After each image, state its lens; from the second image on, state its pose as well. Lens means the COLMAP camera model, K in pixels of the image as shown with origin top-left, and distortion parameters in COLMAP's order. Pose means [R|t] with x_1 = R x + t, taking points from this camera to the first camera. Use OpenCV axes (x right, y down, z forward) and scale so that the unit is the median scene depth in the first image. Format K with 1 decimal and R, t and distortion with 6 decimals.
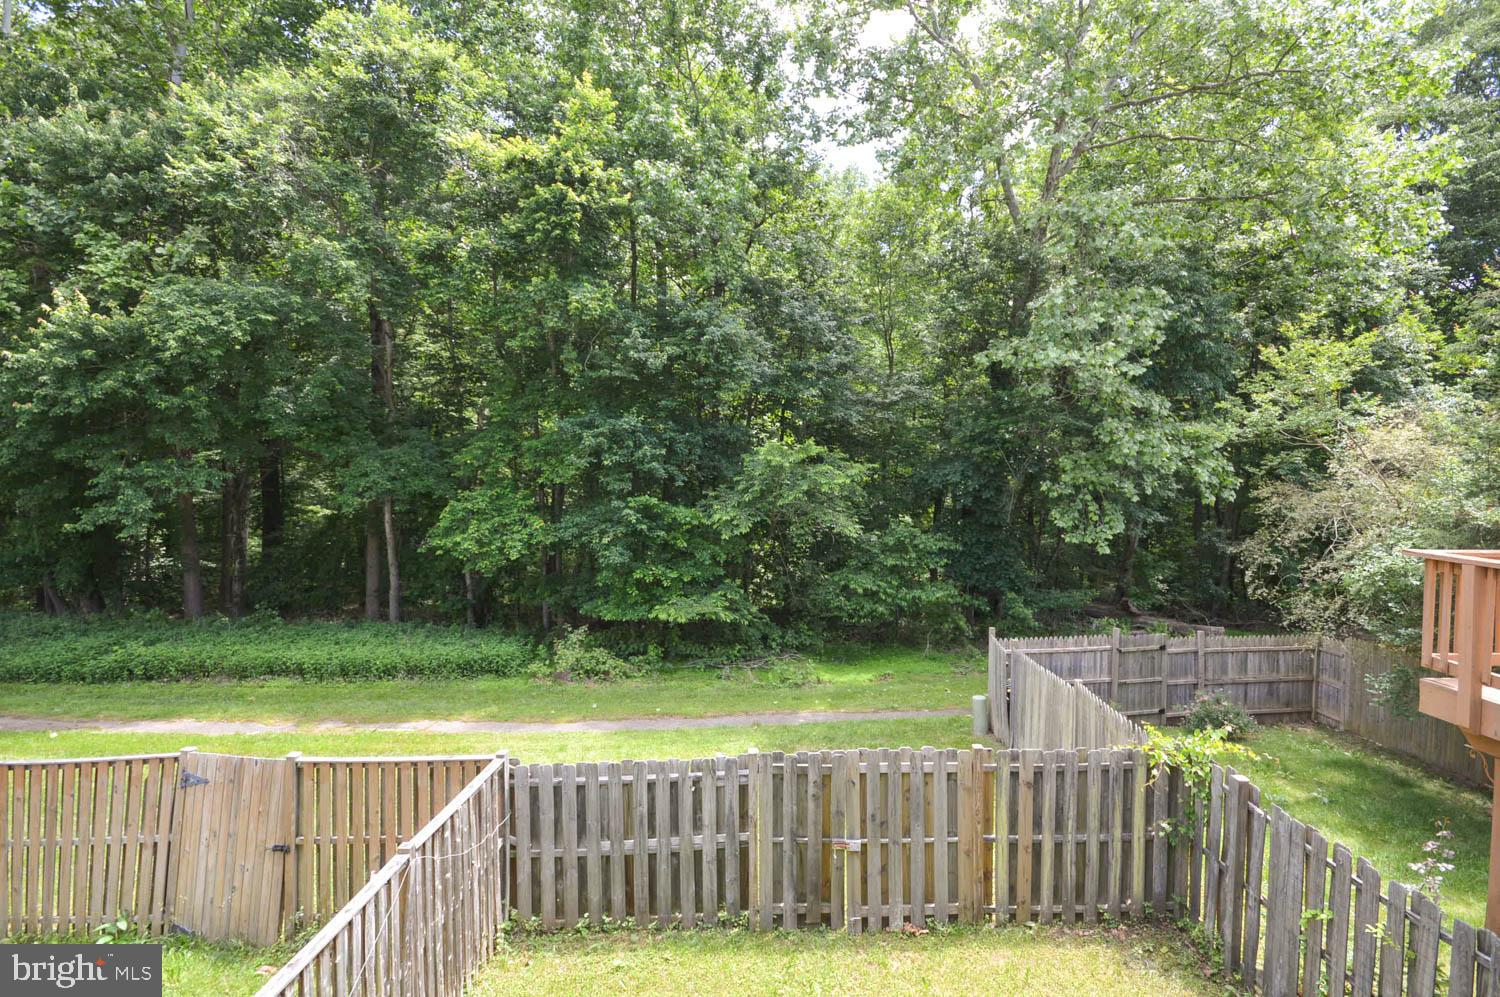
lens RADIAL K [[706.2, 0, 750.0], [0, 706.2, 498.5], [0, 0, 1]] dist [-0.003174, 0.000136]
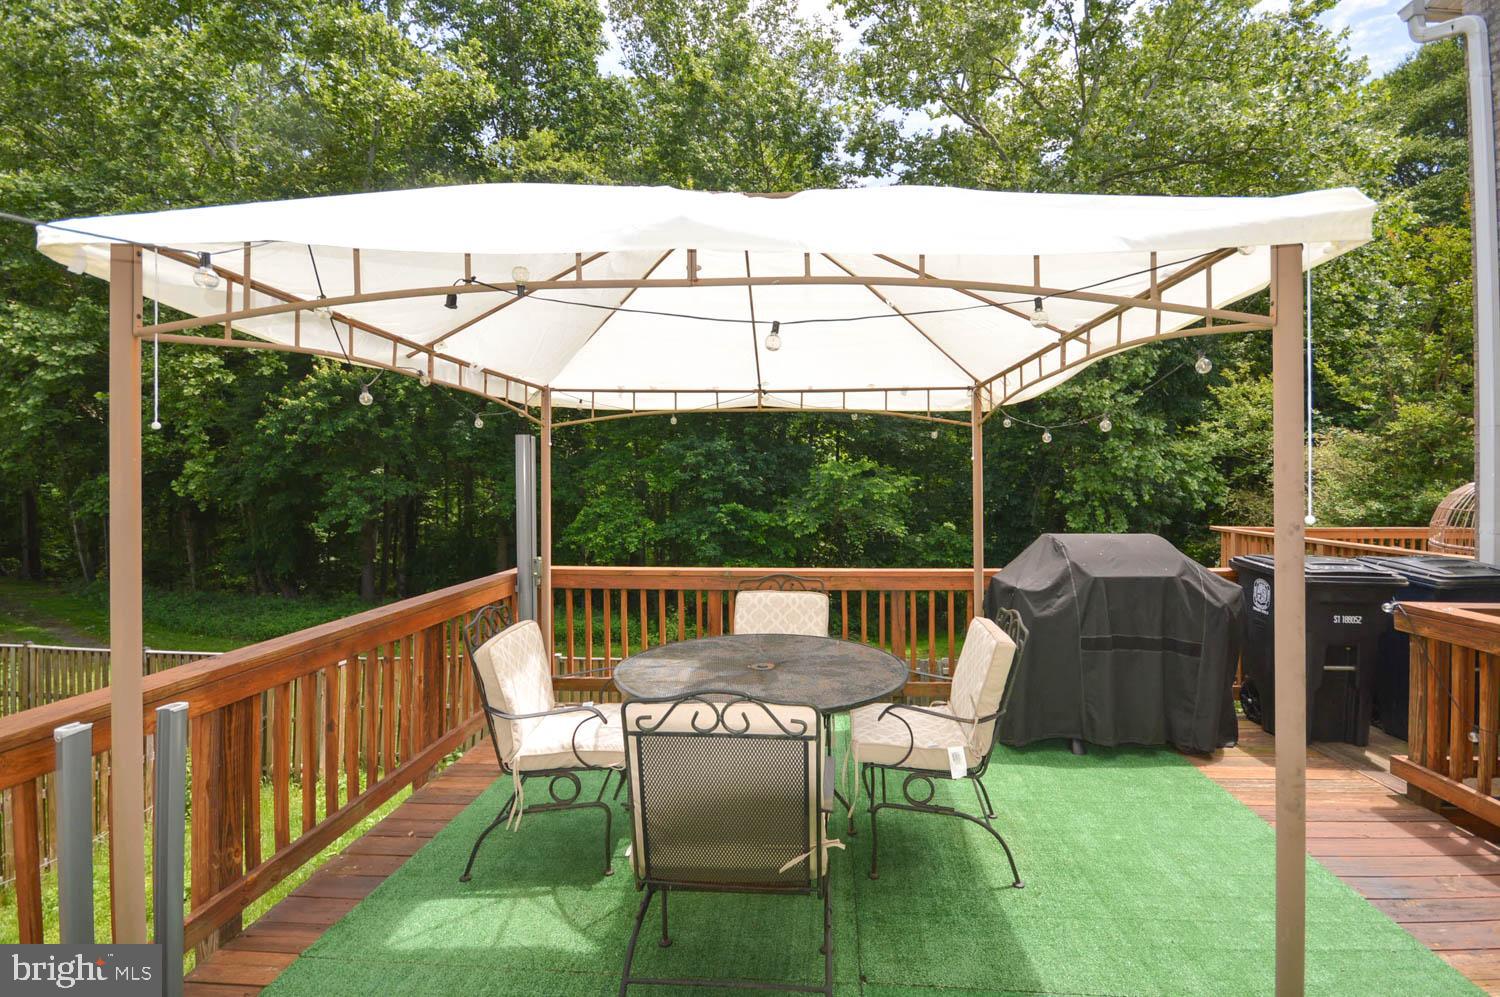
lens RADIAL K [[621.5, 0, 771.9], [0, 621.5, 475.2], [0, 0, 1]] dist [-0.007437, -0.000362]
pose [[0.998338, -0.004474, -0.057449, -0.015883], [0.001509, 0.998669, -0.051554, 0.004612], [0.057603, 0.051381, 0.997016, -0.101528]]
